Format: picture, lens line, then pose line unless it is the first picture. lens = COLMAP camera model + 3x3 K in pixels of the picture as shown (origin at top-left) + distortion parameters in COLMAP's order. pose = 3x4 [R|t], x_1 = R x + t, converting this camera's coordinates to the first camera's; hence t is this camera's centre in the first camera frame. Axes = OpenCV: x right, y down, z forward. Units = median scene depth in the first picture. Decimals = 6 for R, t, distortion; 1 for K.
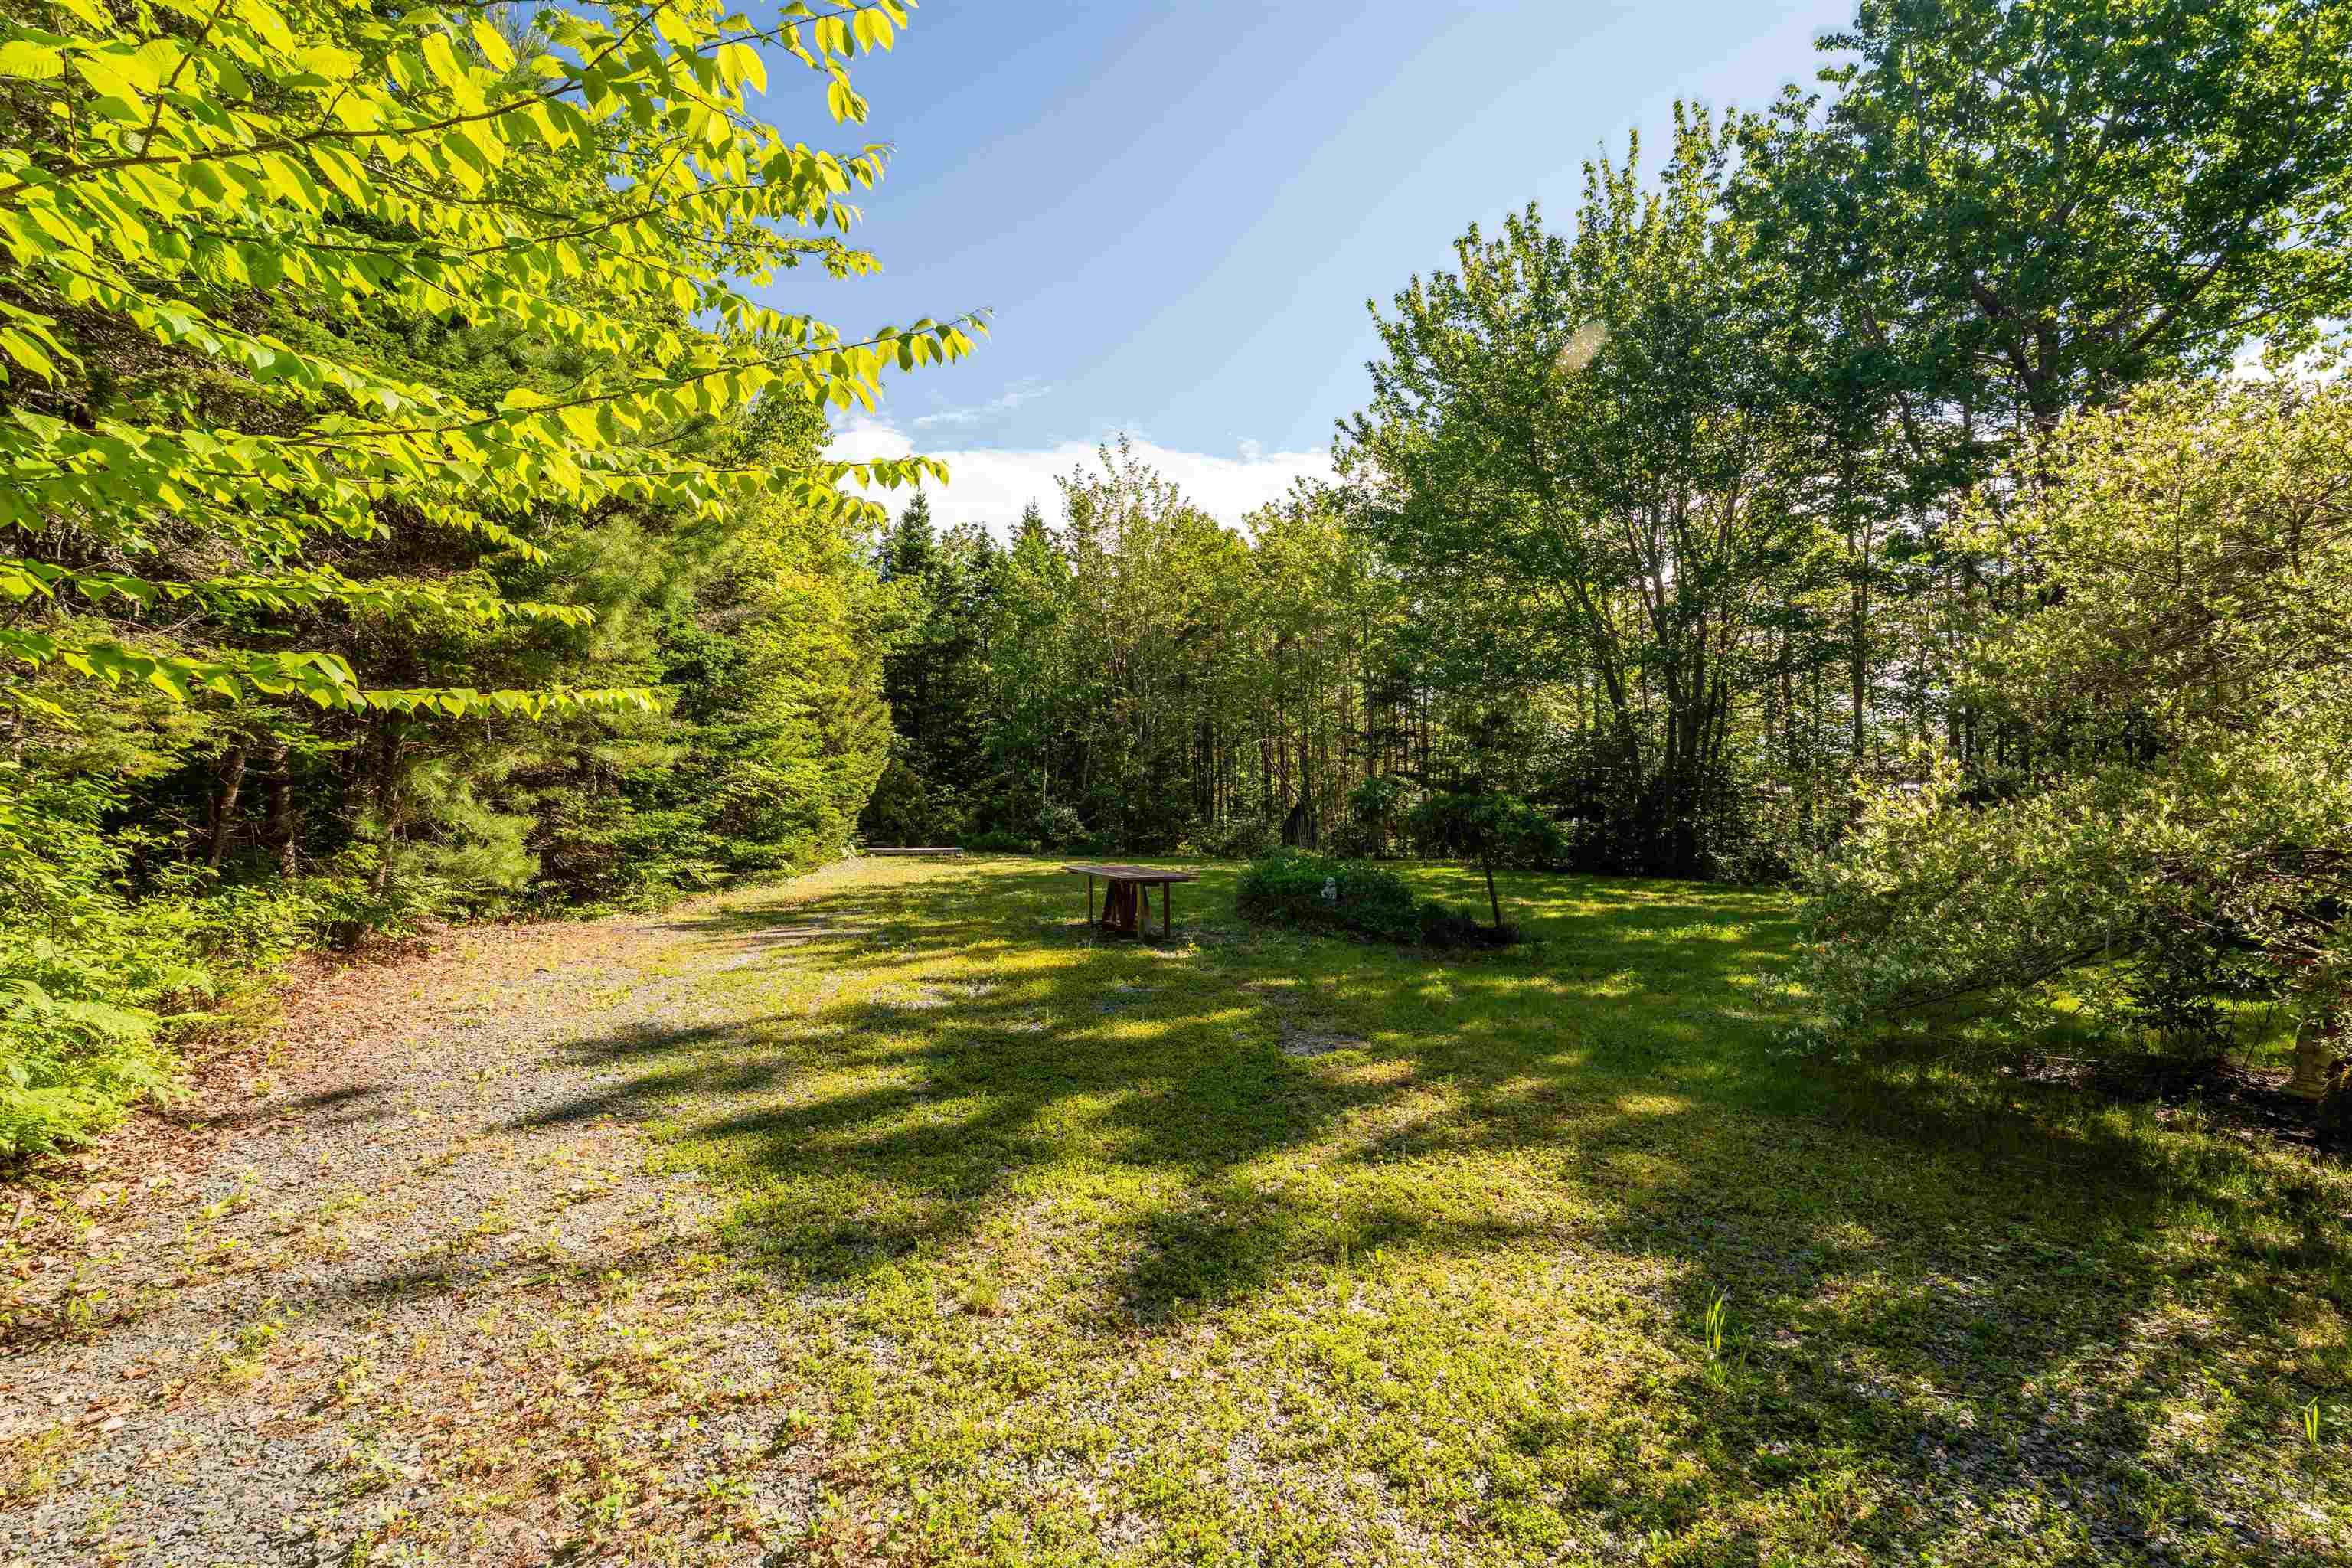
lens RADIAL K [[1042.8, 0, 1176.0], [0, 1042.8, 784.0], [0, 0, 1]] dist [-0.003374, 0.006799]
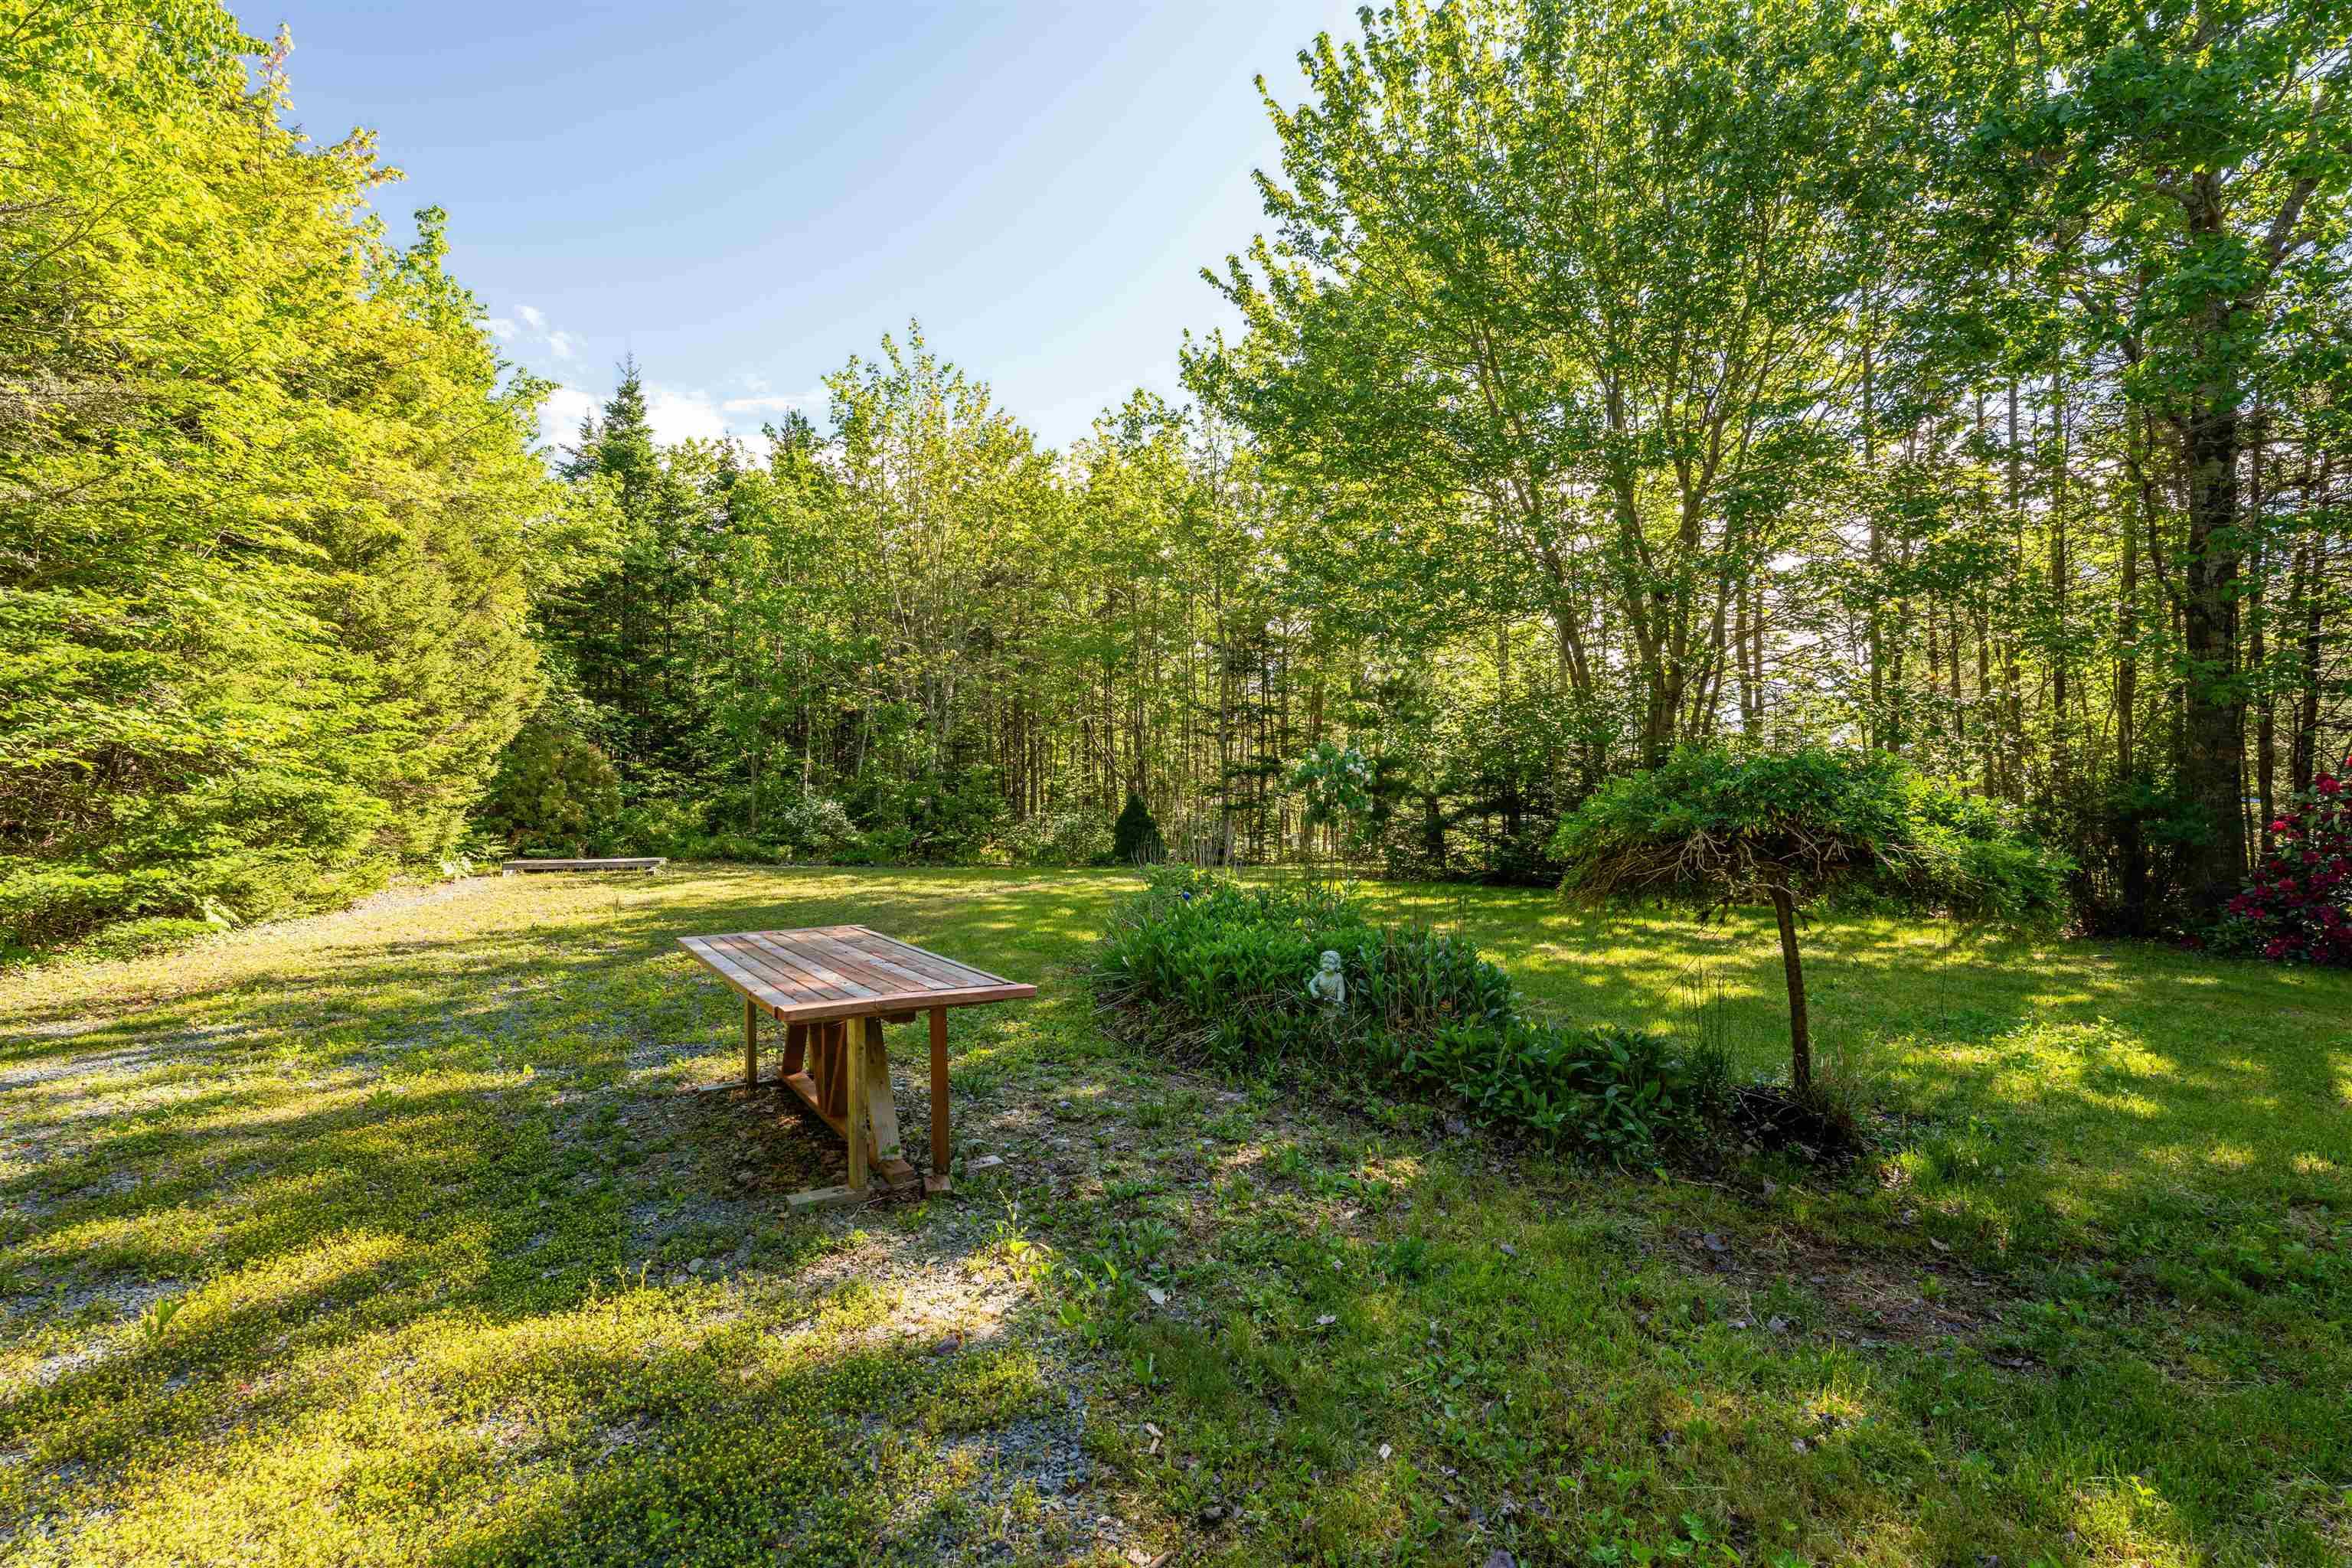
lens RADIAL K [[1042.8, 0, 1176.0], [0, 1042.8, 784.0], [0, 0, 1]] dist [-0.003374, 0.006799]
pose [[0.983032, -0.000409, 0.183435, 0.001125], [-0.000675, 0.999983, 0.005843, 0.006738], [-0.183434, -0.005868, 0.983015, 0.243921]]
